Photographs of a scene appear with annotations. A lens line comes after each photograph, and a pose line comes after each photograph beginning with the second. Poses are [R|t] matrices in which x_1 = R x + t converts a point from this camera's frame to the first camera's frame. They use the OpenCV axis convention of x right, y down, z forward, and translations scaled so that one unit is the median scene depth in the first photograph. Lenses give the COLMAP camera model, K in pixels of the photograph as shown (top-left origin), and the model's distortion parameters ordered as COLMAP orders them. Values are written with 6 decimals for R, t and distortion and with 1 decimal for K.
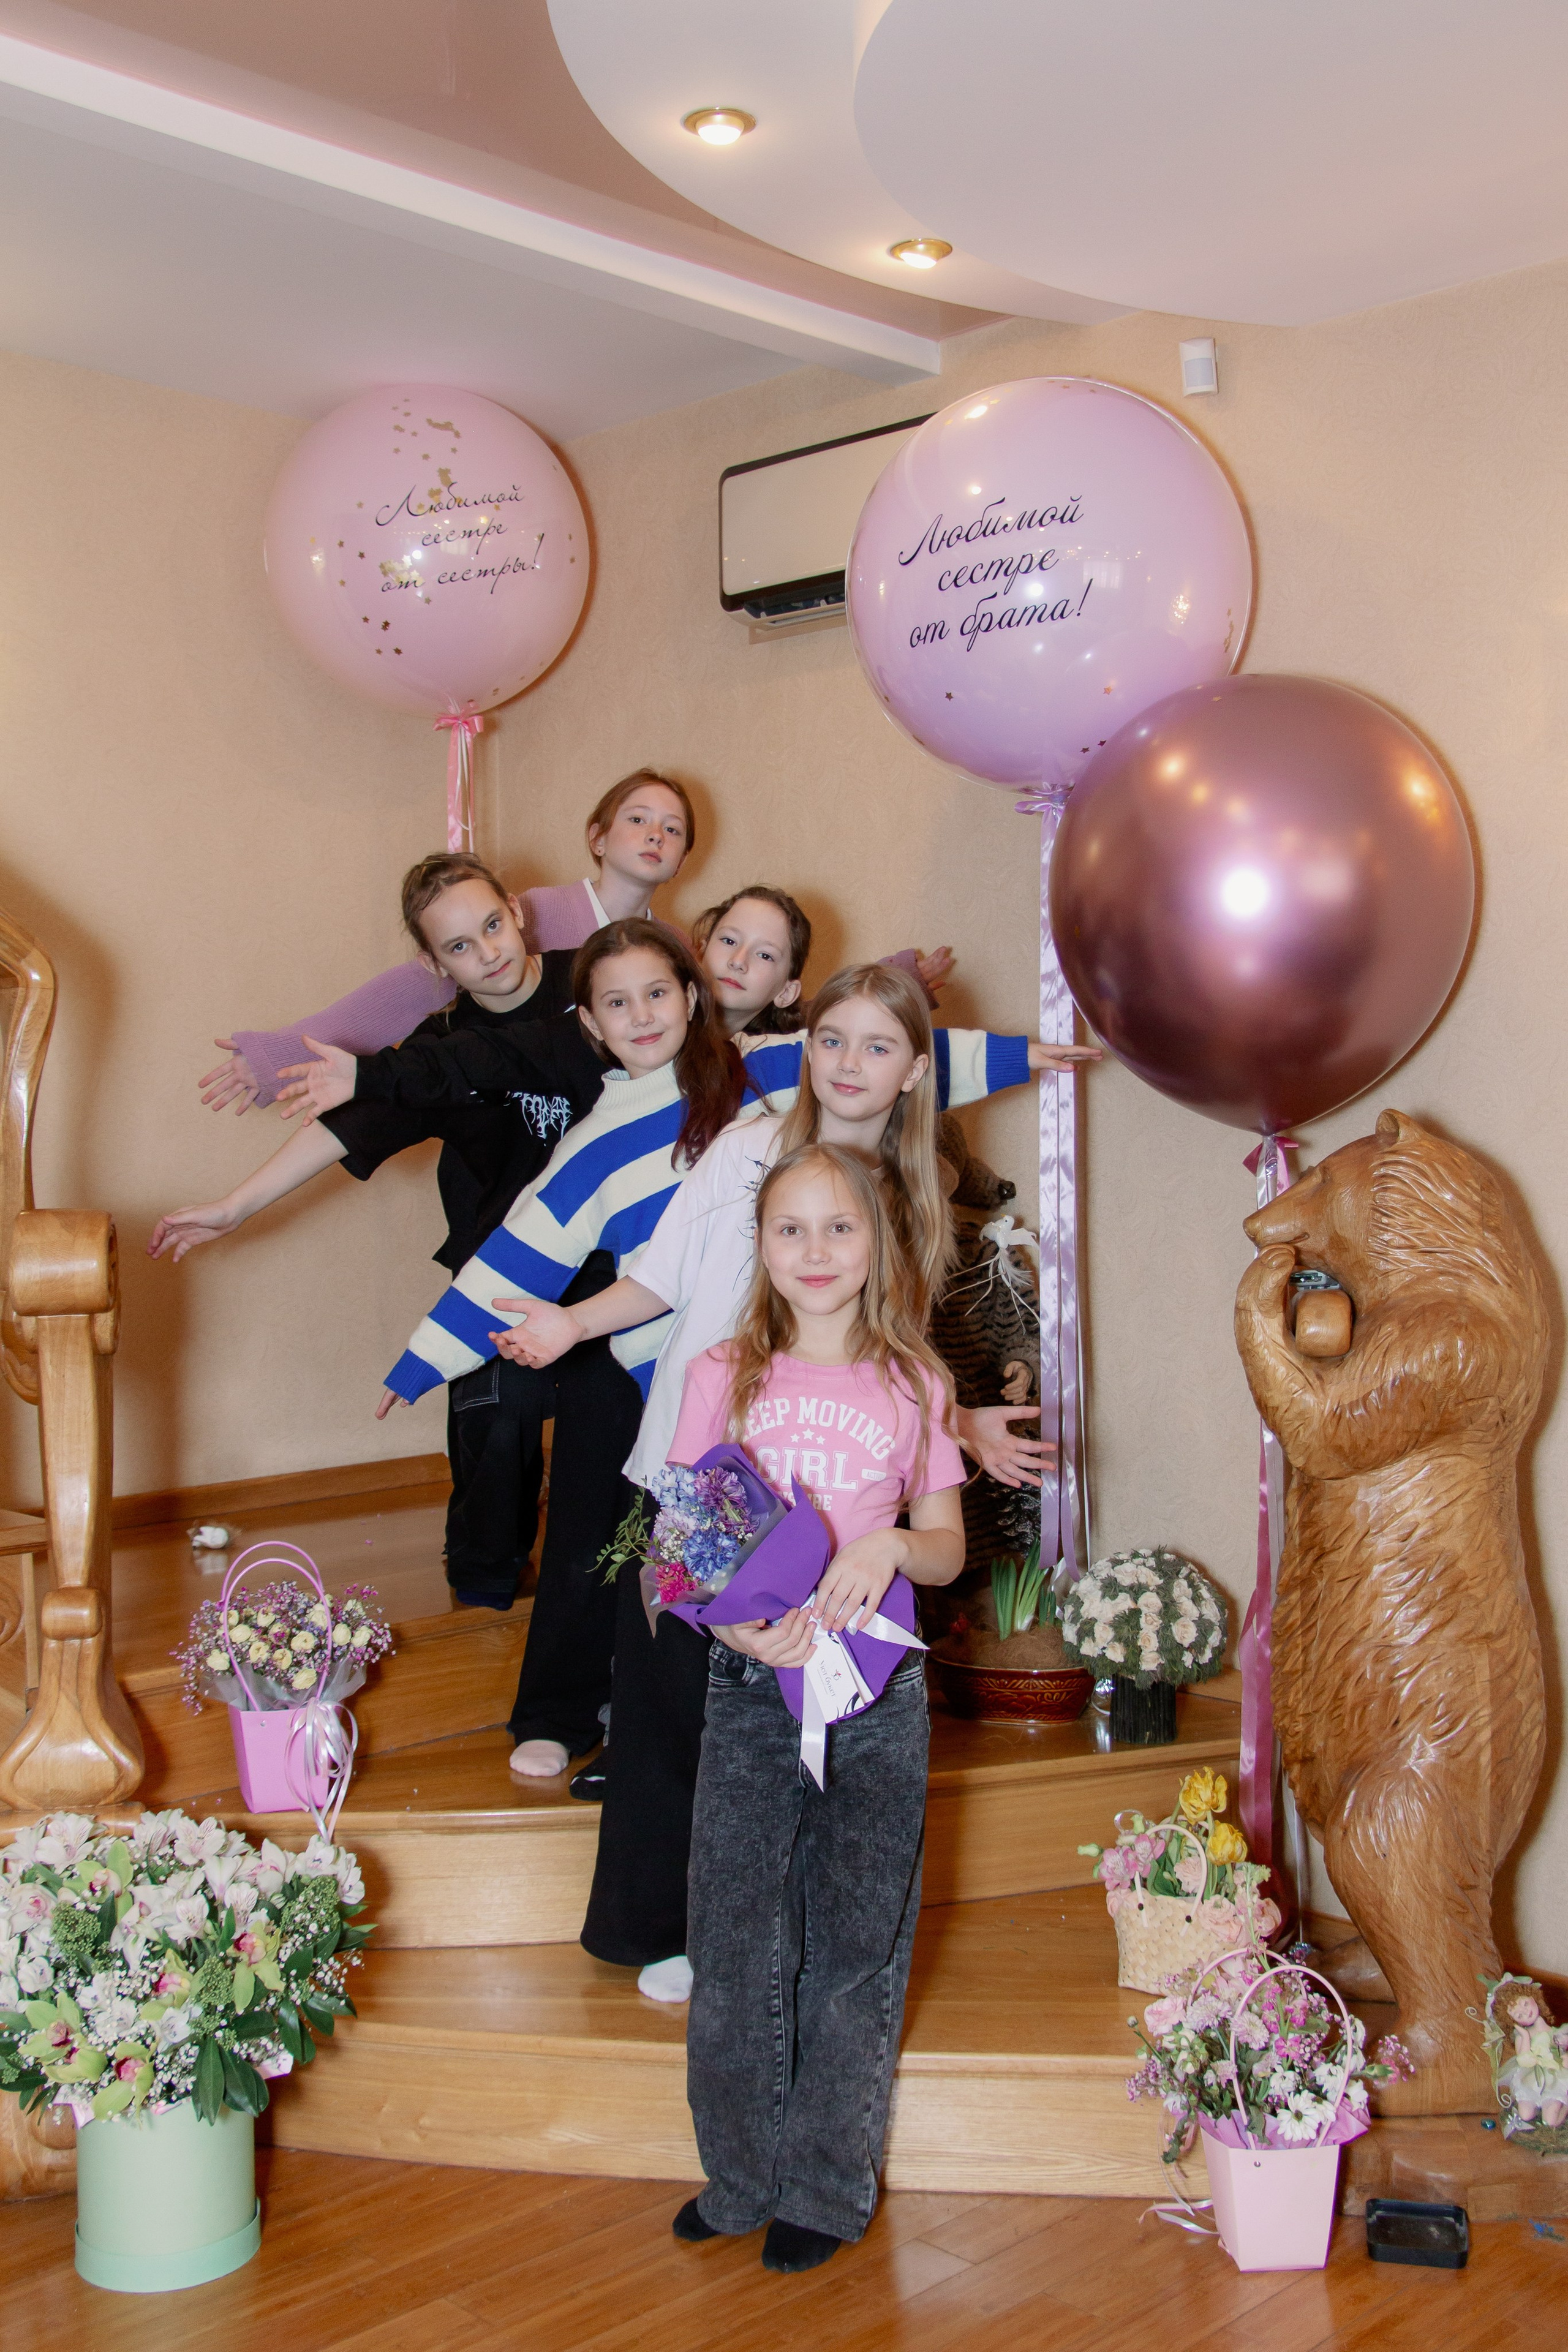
lens RADIAL K [[2470.5, 0, 784.0], [0, 2470.5, 1176.0], [0, 0, 1]] dist [-0.019766, 0.030600]
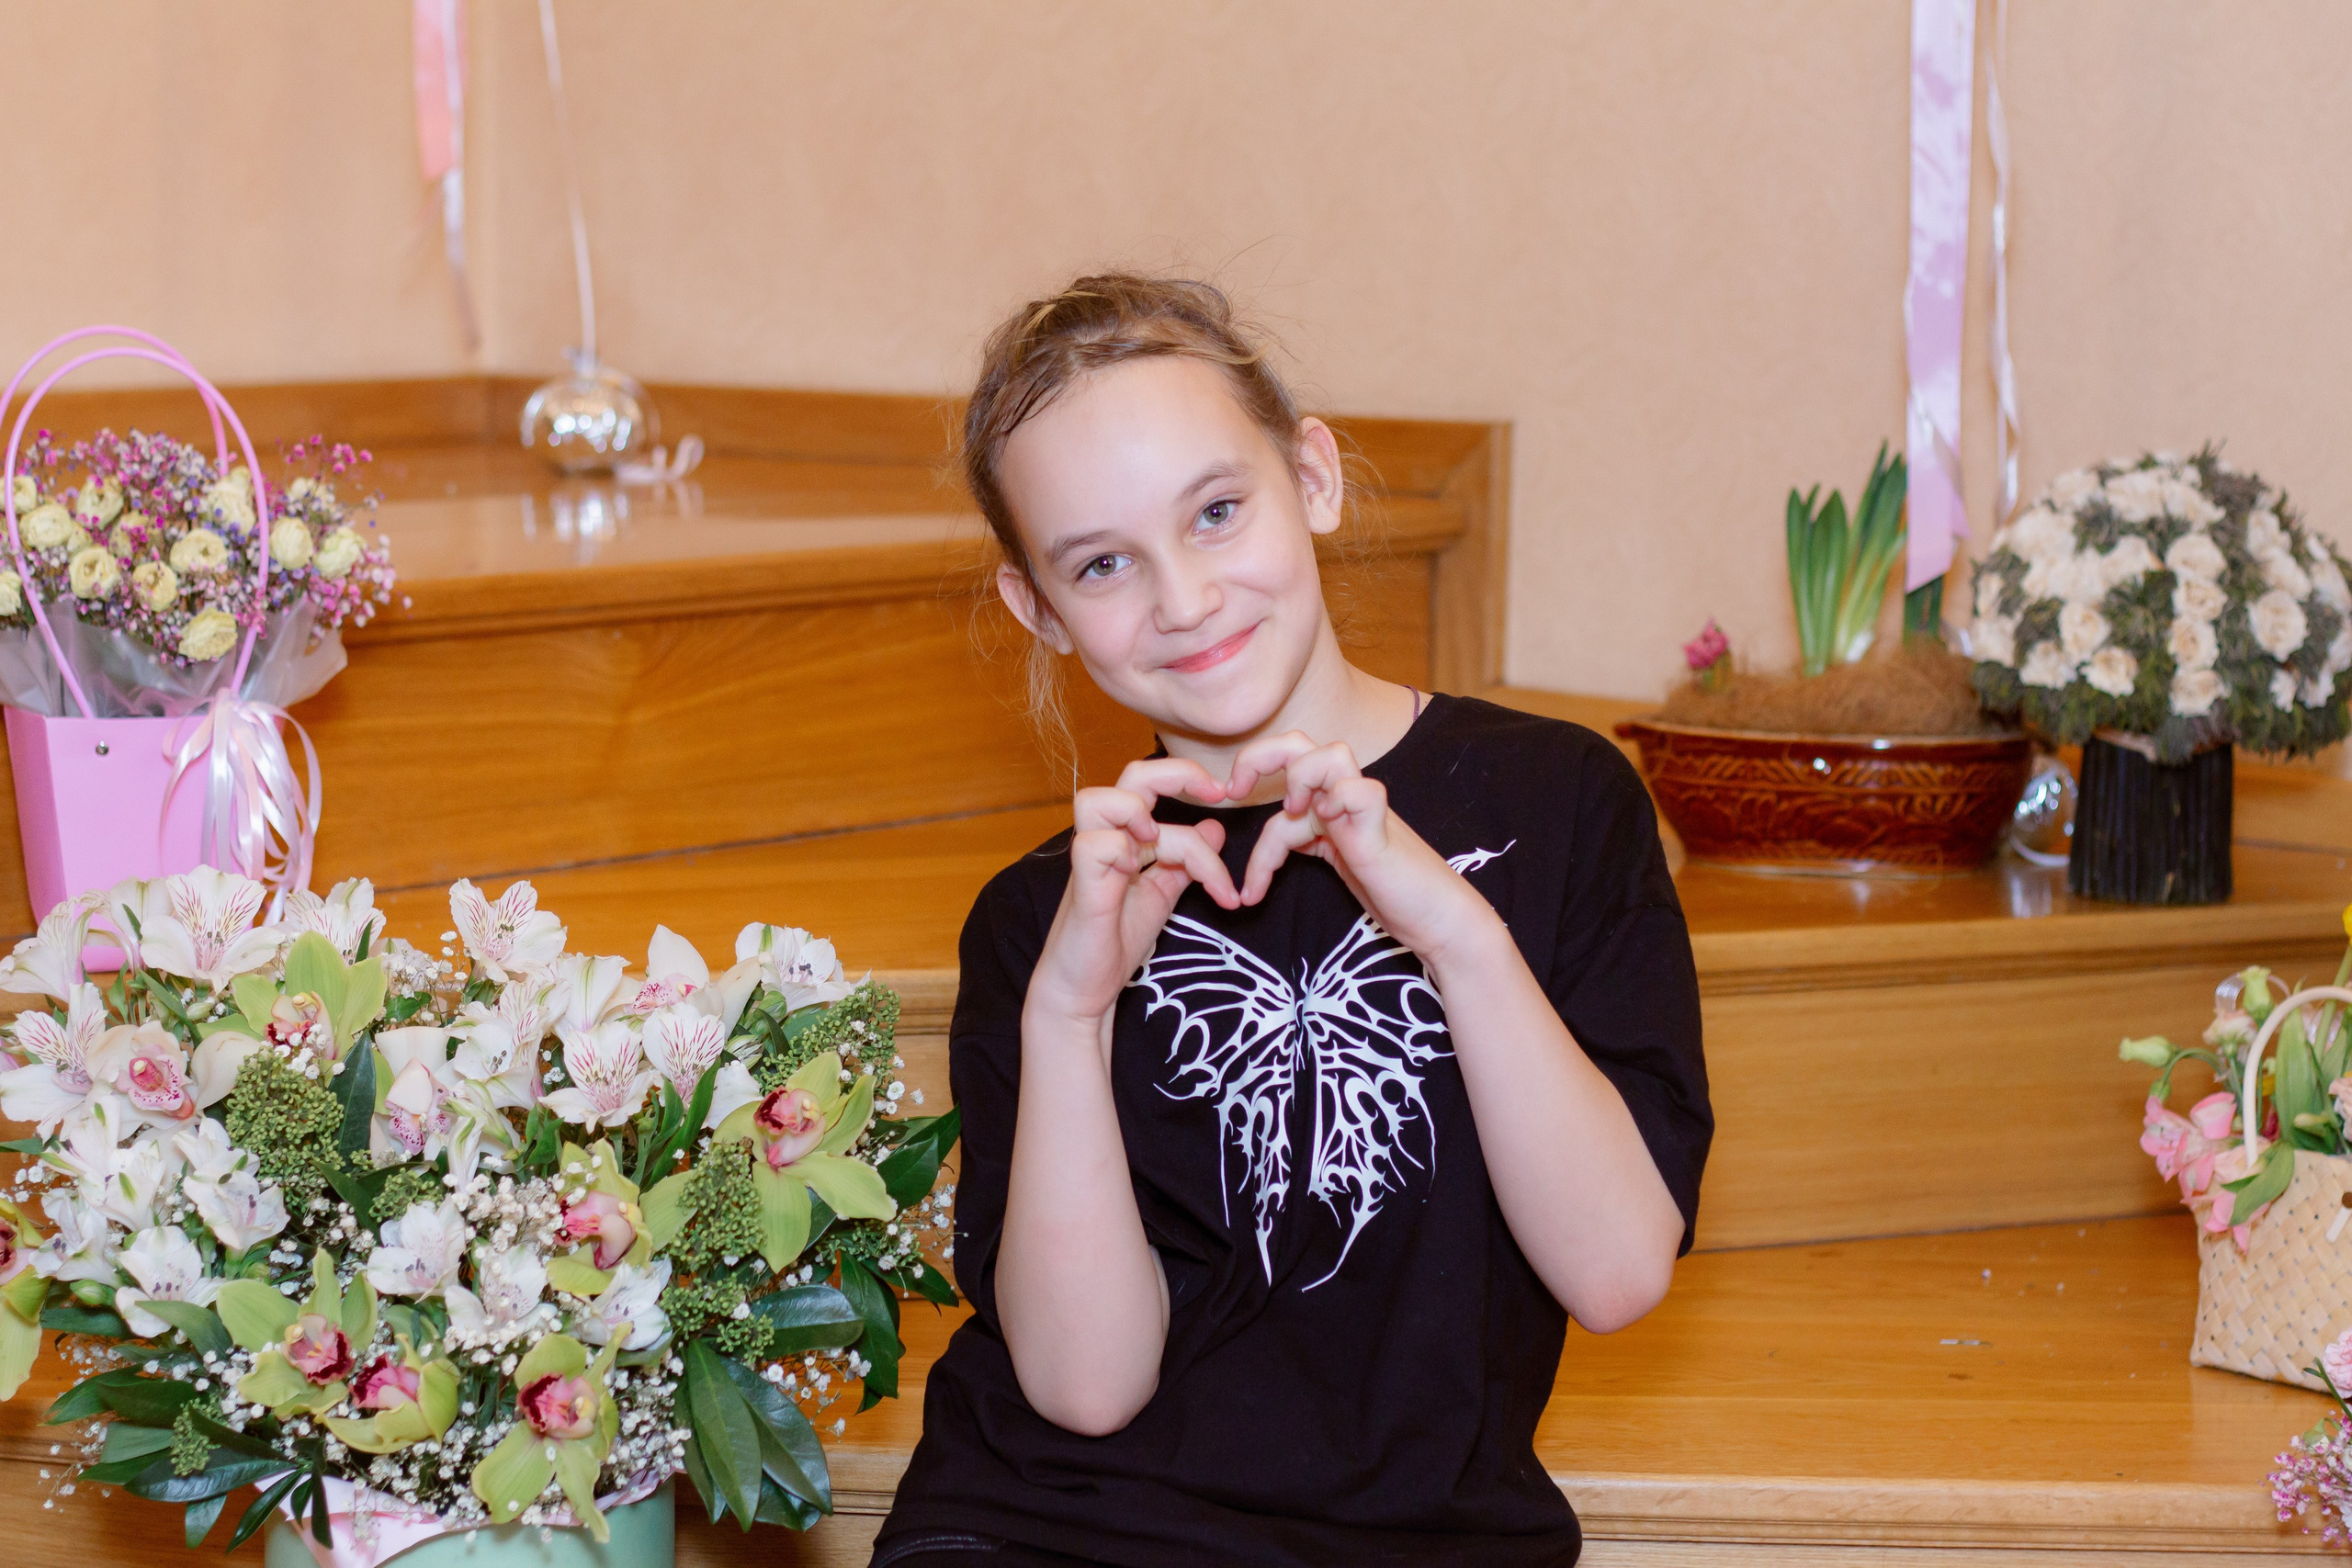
lens RADIAL K [[5639.6, 0, 1176.0], [0, 5639.6, 784.0], [0, 0, 1]] dist [0.080457, -0.190793]
pose [[0.997080, 0.017858, 0.074250, -0.103359], [-0.024362, 0.995855, 0.087633, 0.141729], [-0.072377, -0.089186, 0.993382, 0.057151]]
